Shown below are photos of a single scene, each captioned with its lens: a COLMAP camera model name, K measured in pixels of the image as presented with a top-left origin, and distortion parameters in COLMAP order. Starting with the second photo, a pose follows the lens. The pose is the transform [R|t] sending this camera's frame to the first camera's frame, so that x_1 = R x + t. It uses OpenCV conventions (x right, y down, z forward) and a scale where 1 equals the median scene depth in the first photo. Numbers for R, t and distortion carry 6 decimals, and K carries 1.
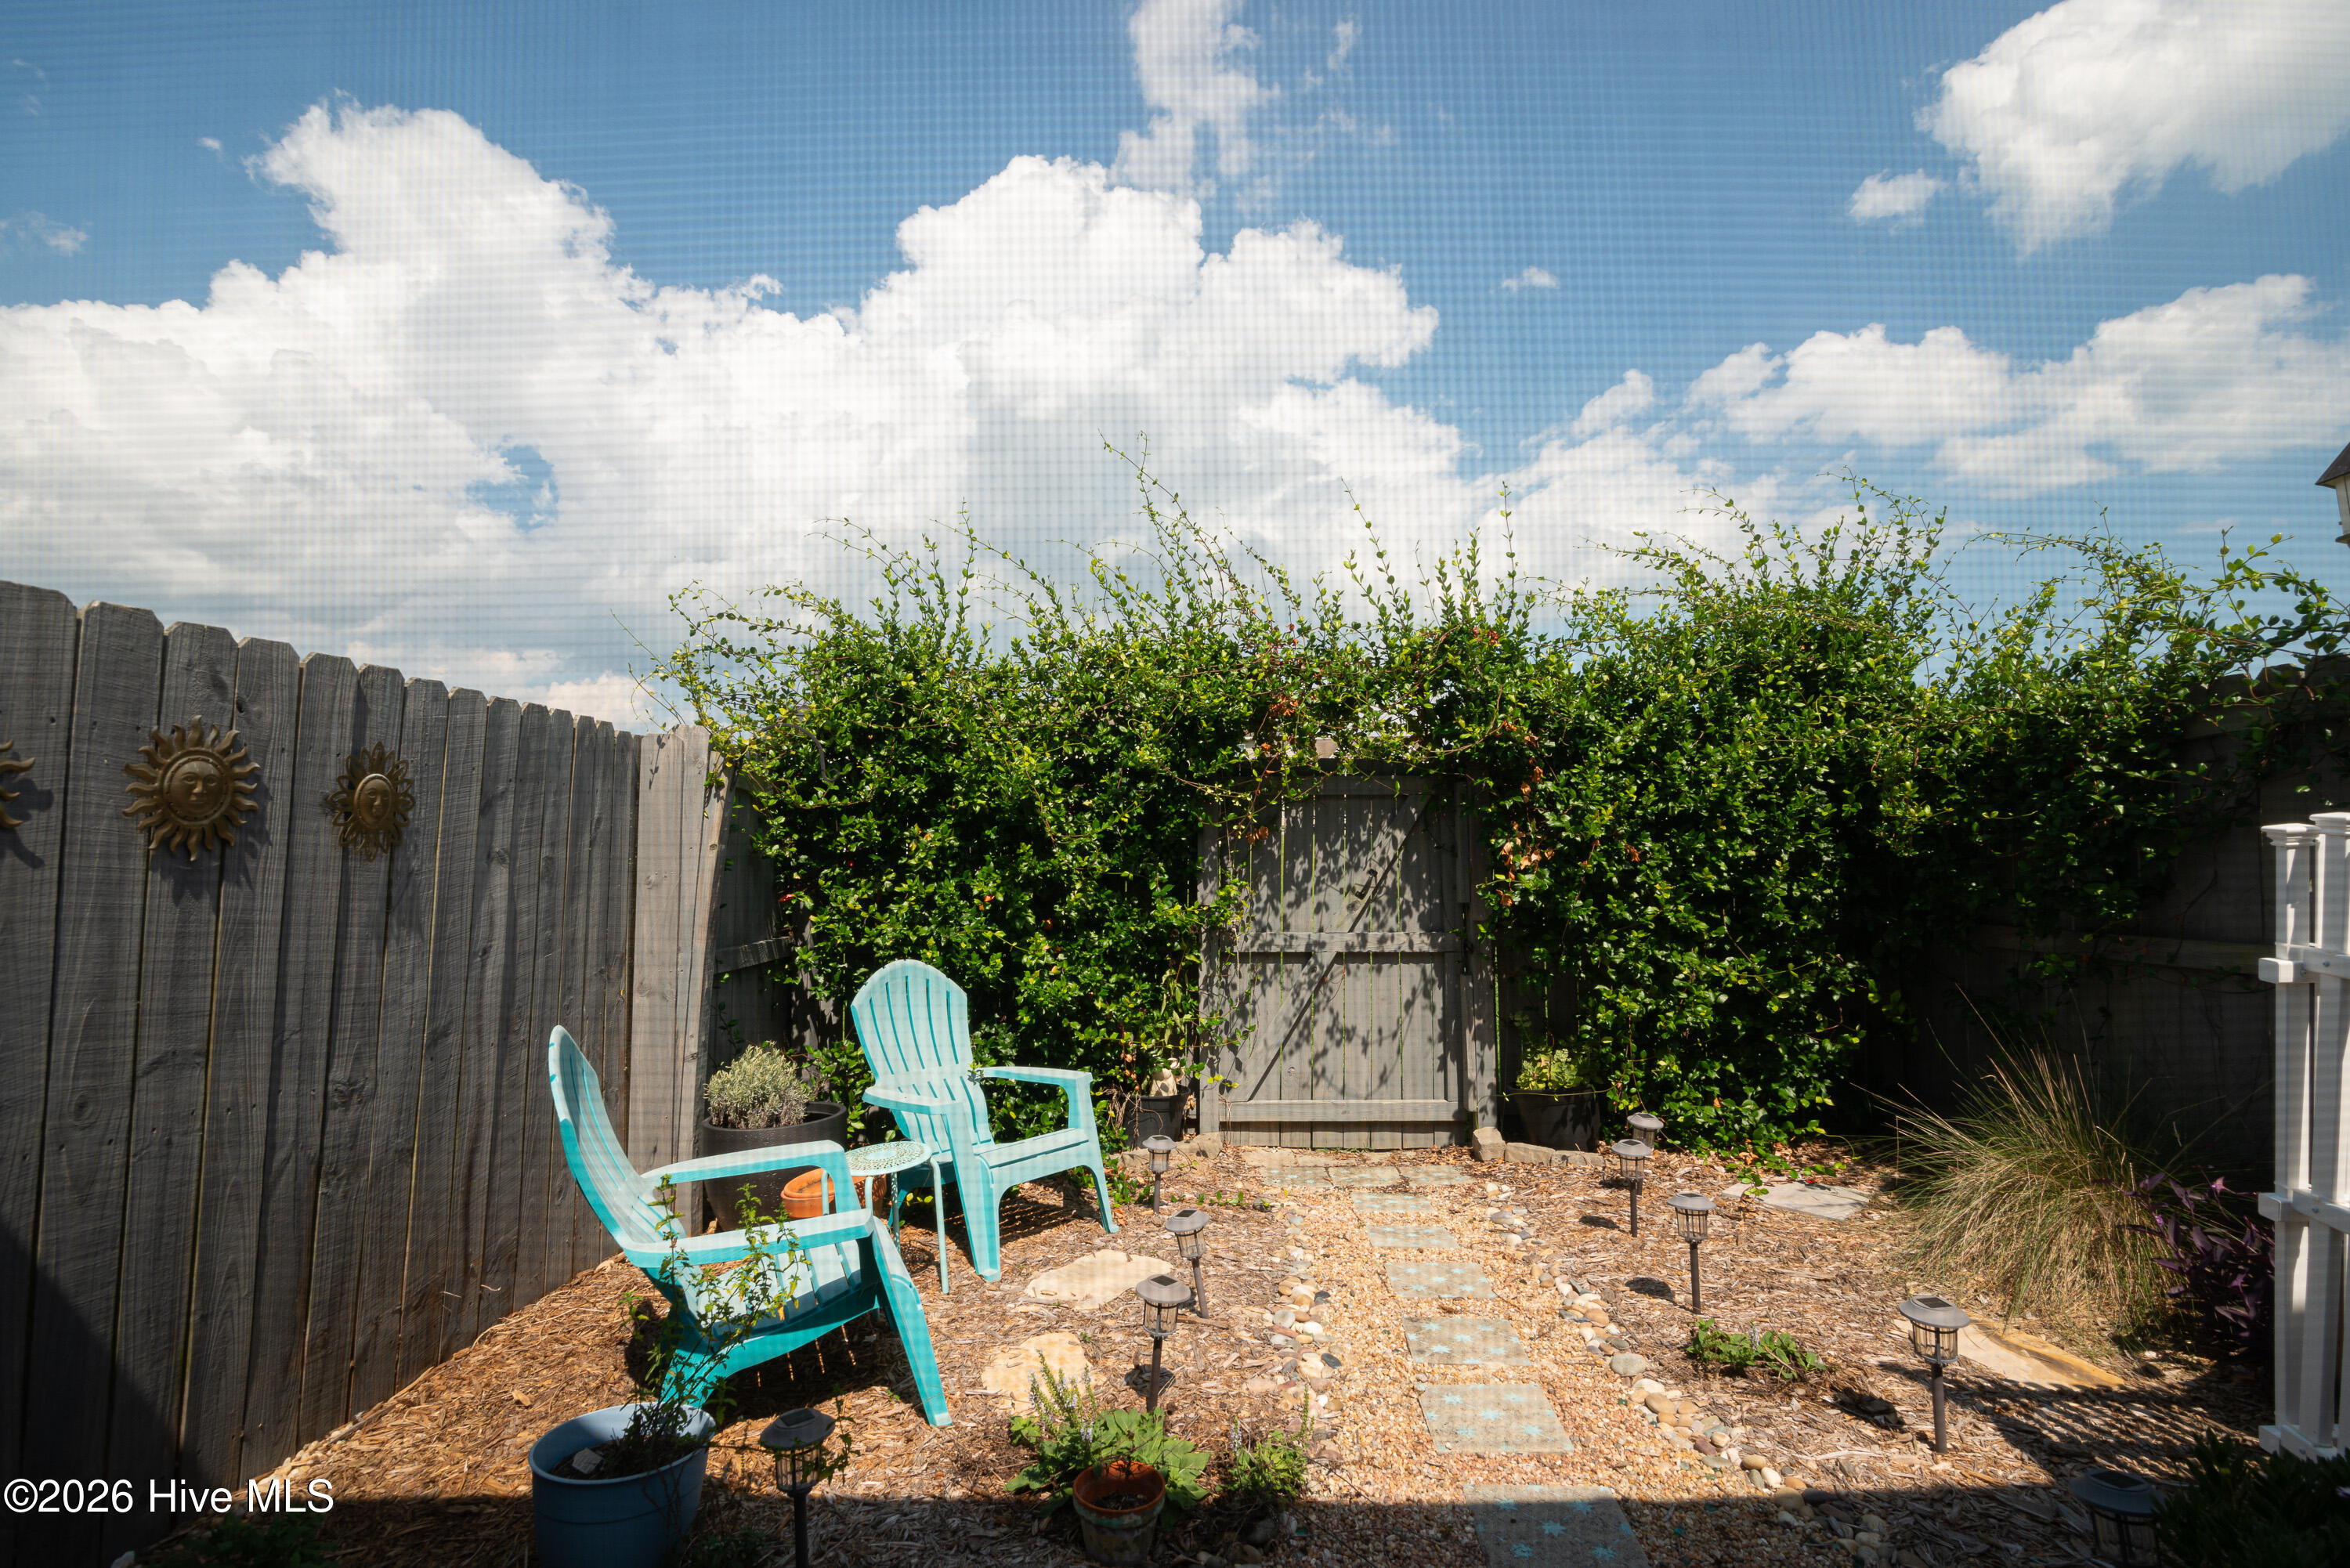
lens RADIAL K [[1061.8, 0, 1184.1], [0, 1061.8, 807.7], [0, 0, 1]] dist [0.000657, 0.000378]
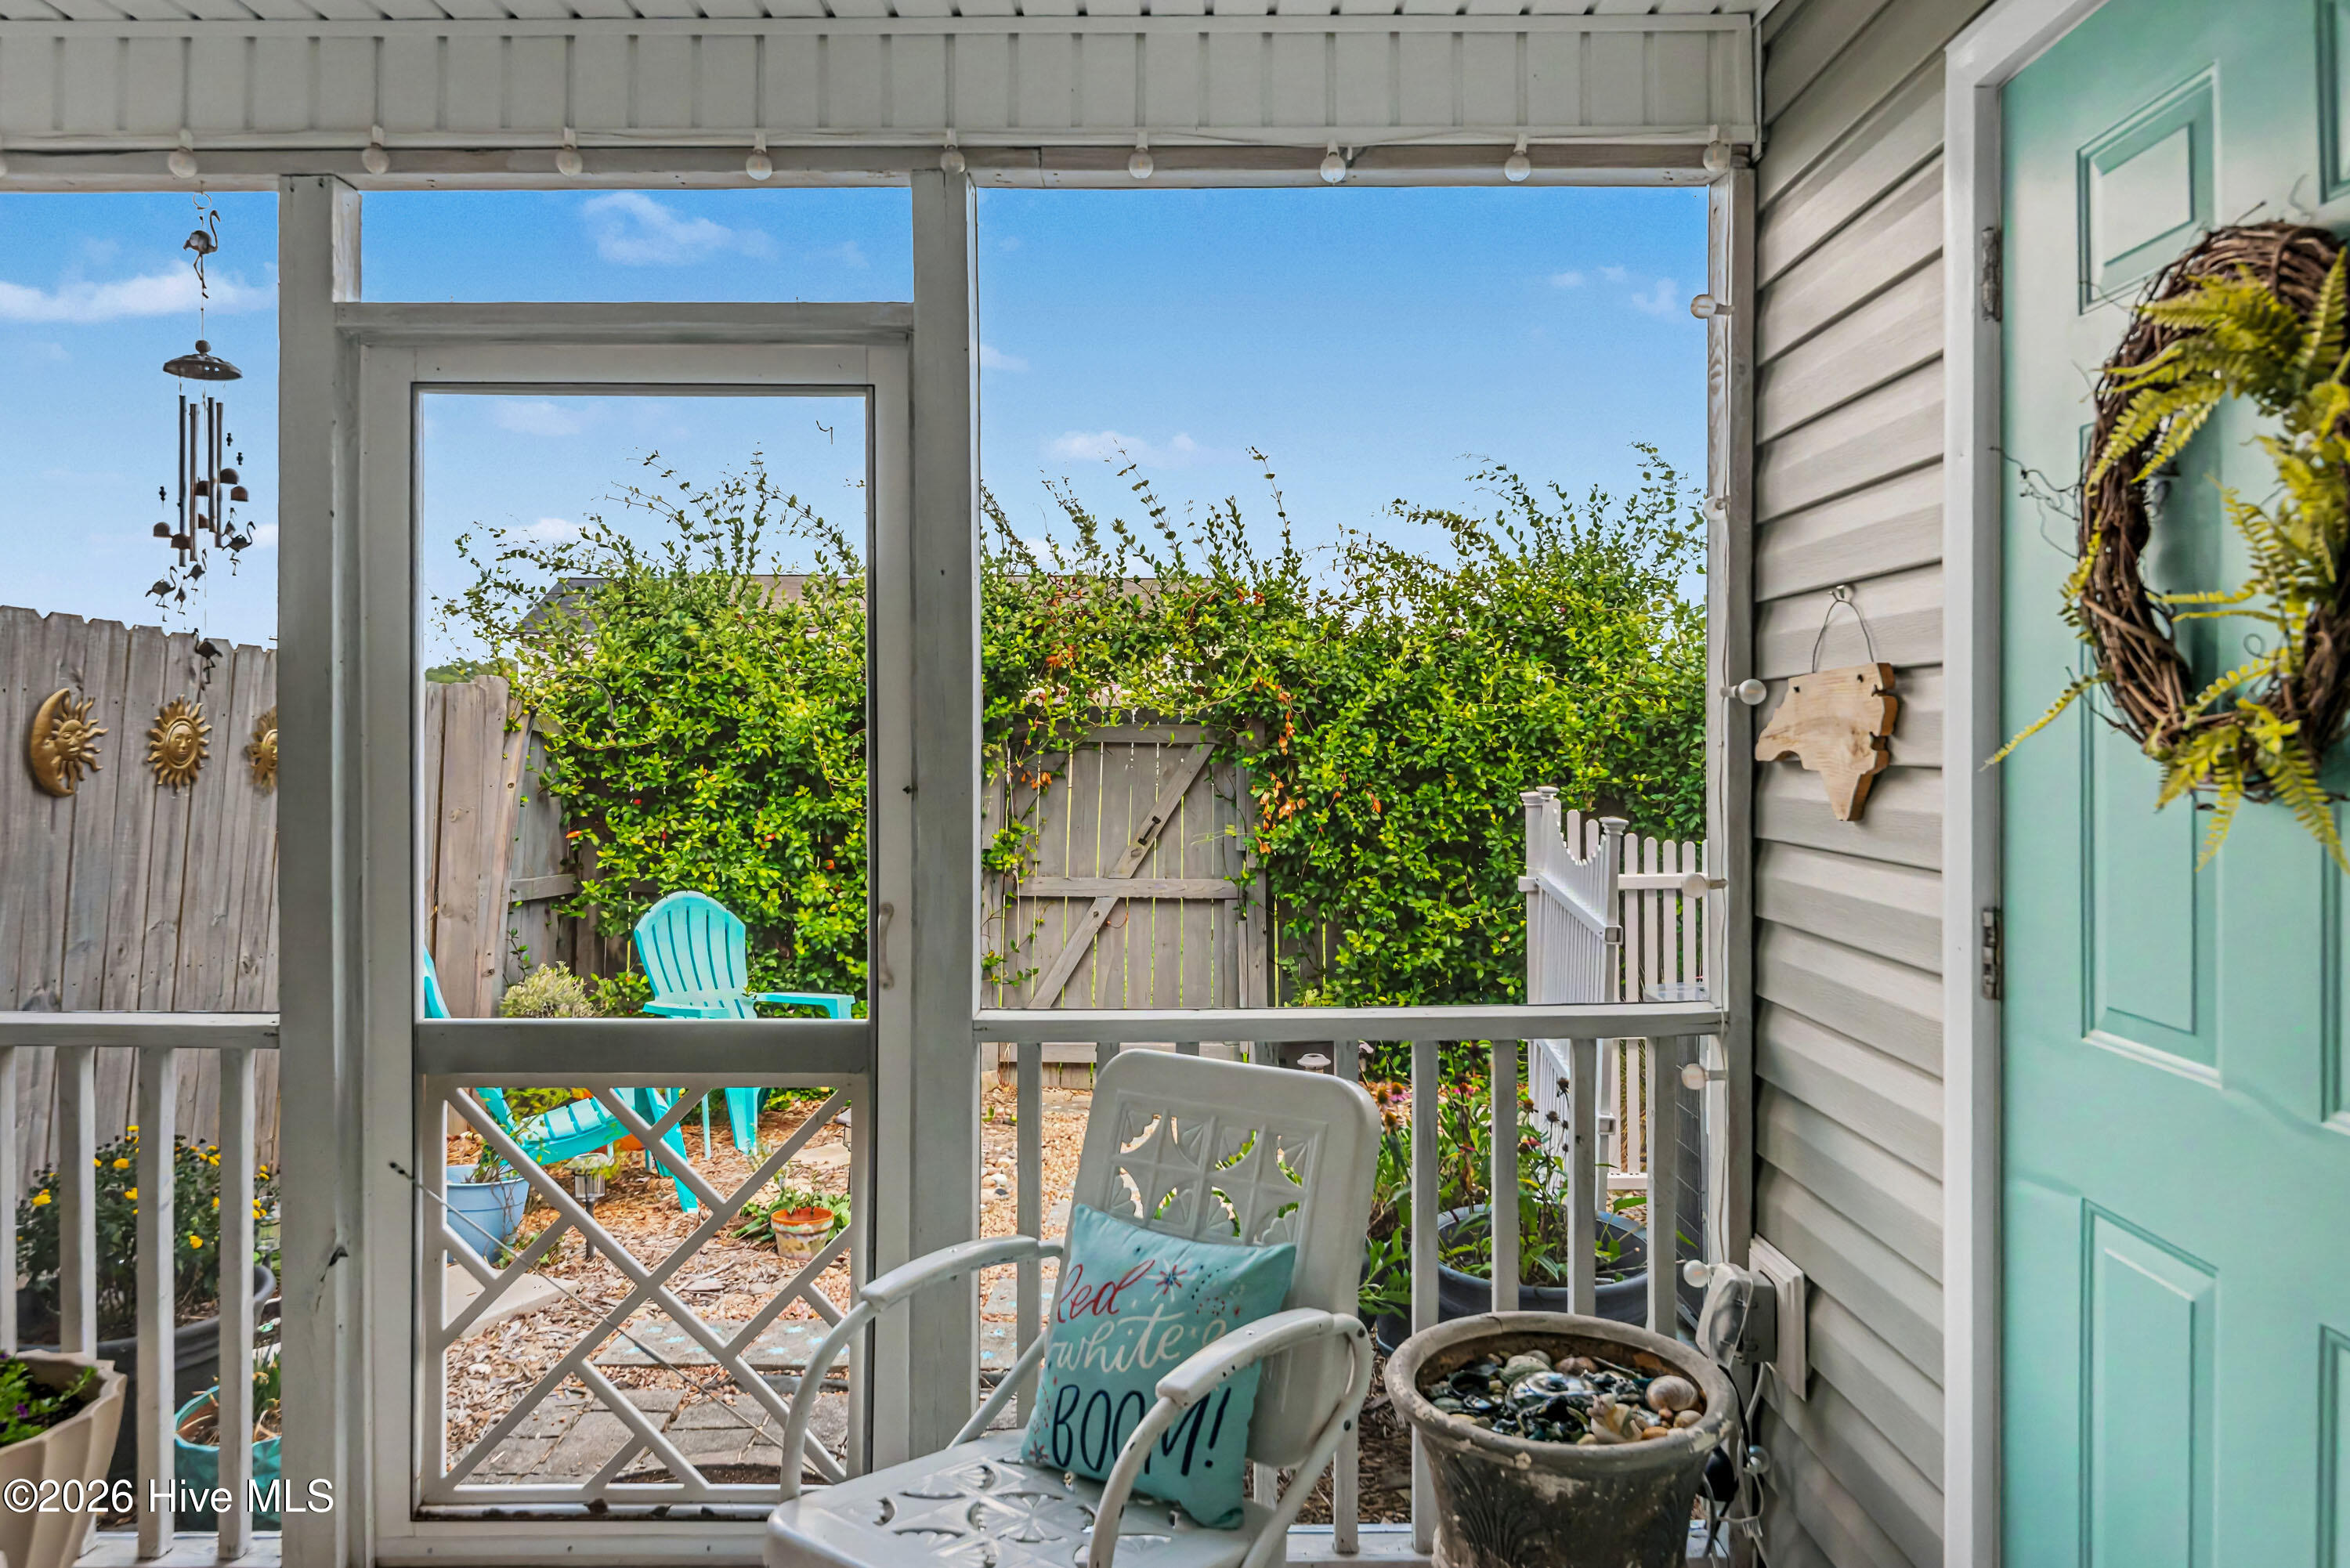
lens RADIAL K [[1615.2, 0, 1202.1], [0, 1615.2, 738.7], [0, 0, 1]] dist [-0.001401, -0.001716]
pose [[0.999606, 0.017207, 0.022169, 0.205603], [-0.017363, 0.999826, 0.006860, -0.030748], [-0.022047, -0.007243, 0.999731, -0.600553]]
